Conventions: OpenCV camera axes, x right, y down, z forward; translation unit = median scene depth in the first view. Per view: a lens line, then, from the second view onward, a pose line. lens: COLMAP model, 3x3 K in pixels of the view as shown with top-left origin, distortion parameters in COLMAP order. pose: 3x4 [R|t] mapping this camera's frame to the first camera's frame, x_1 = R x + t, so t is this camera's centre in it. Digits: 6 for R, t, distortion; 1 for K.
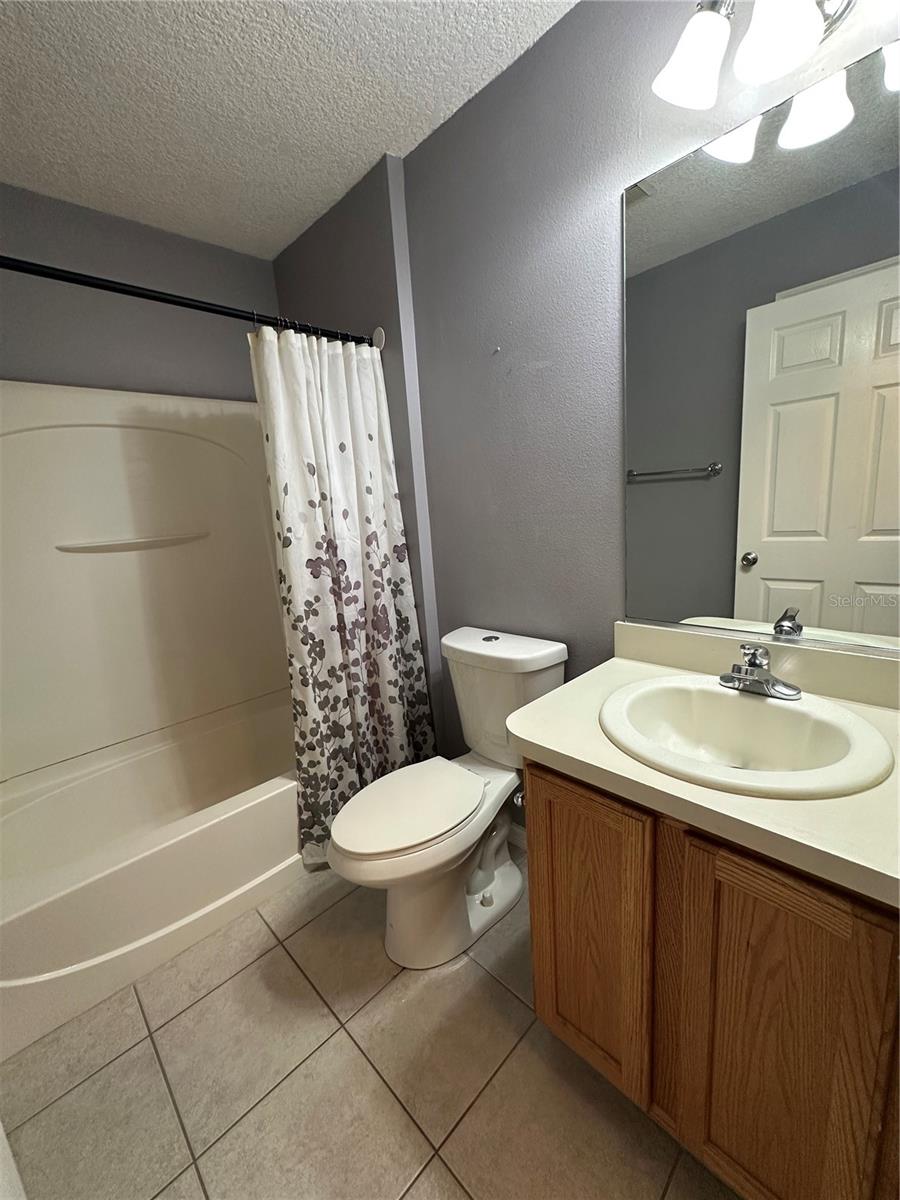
lens RADIAL K [[482.1, 0, 446.5], [0, 482.1, 599.6], [0, 0, 1]] dist [-0.004681, 0.000526]
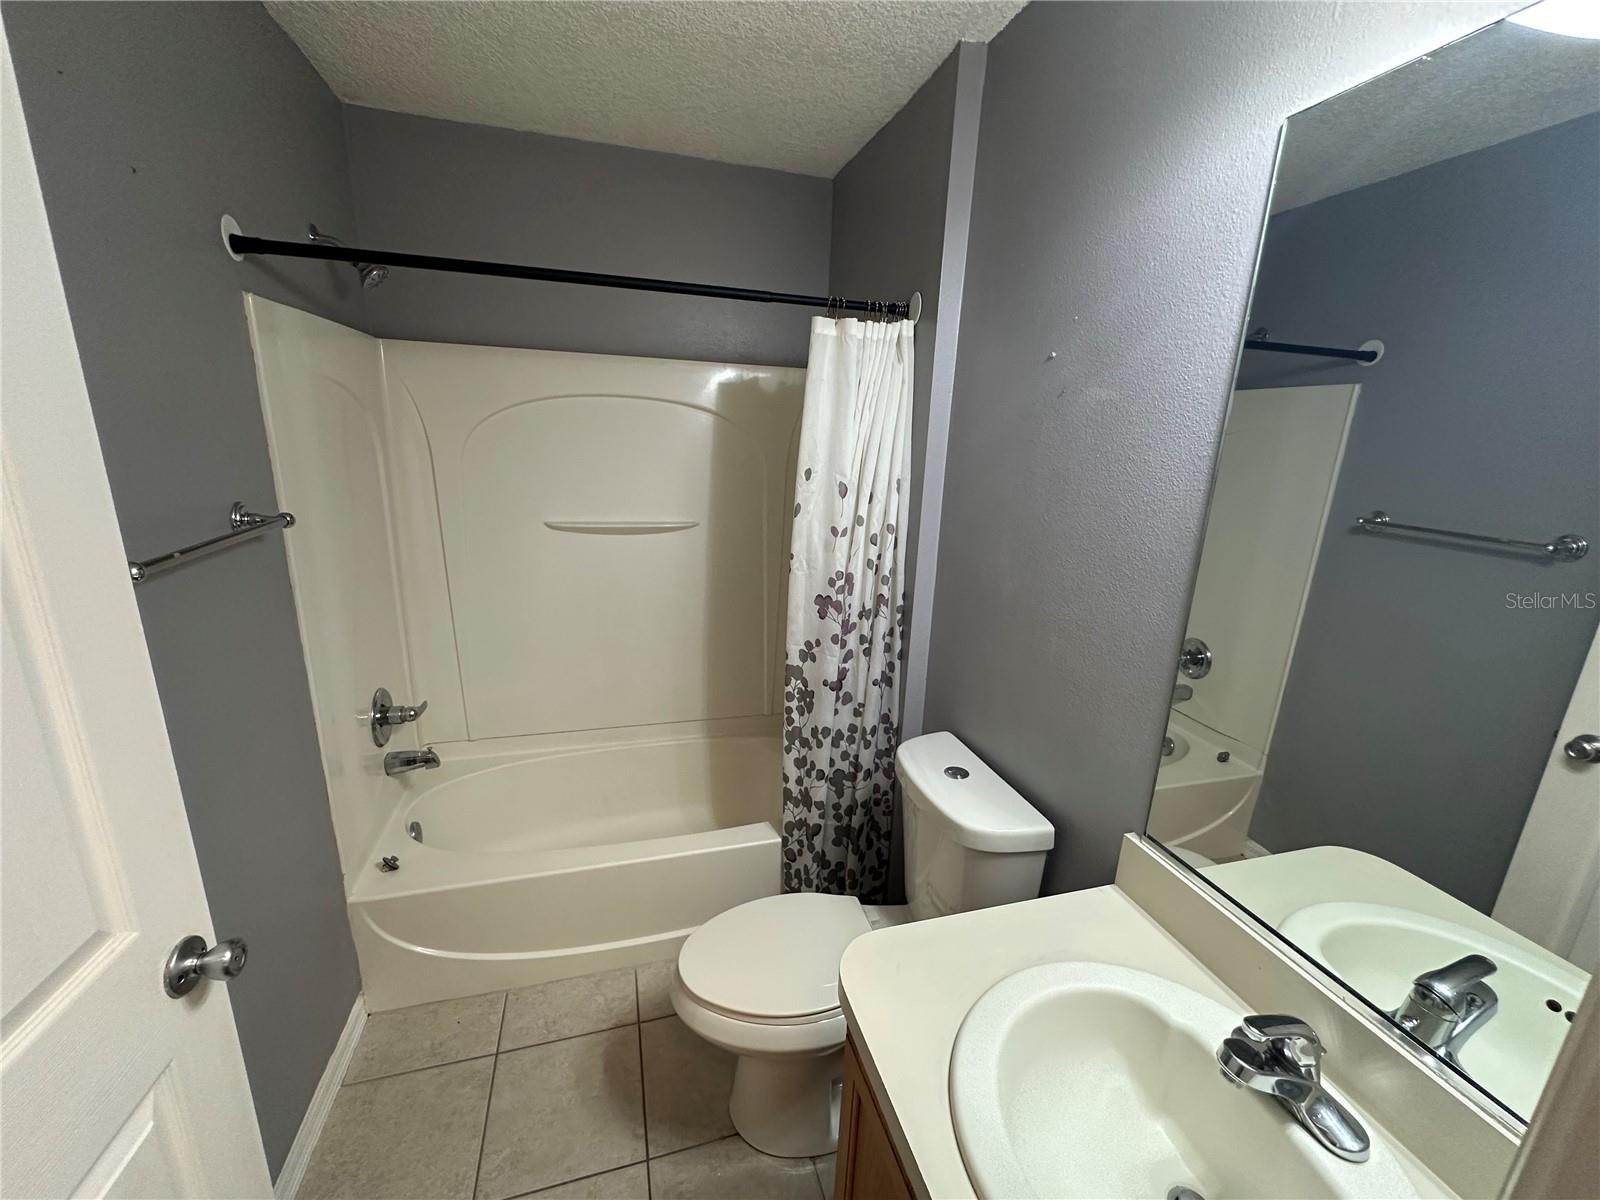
lens RADIAL K [[642.8, 0, 796.8], [0, 642.8, 598.5], [0, 0, 1]] dist [-0.004681, 0.000526]
pose [[0.878701, 0.219010, -0.424168, 0.254189], [-0.189516, 0.975570, 0.111116, -0.248733], [0.438141, -0.017251, 0.898741, 0.085116]]
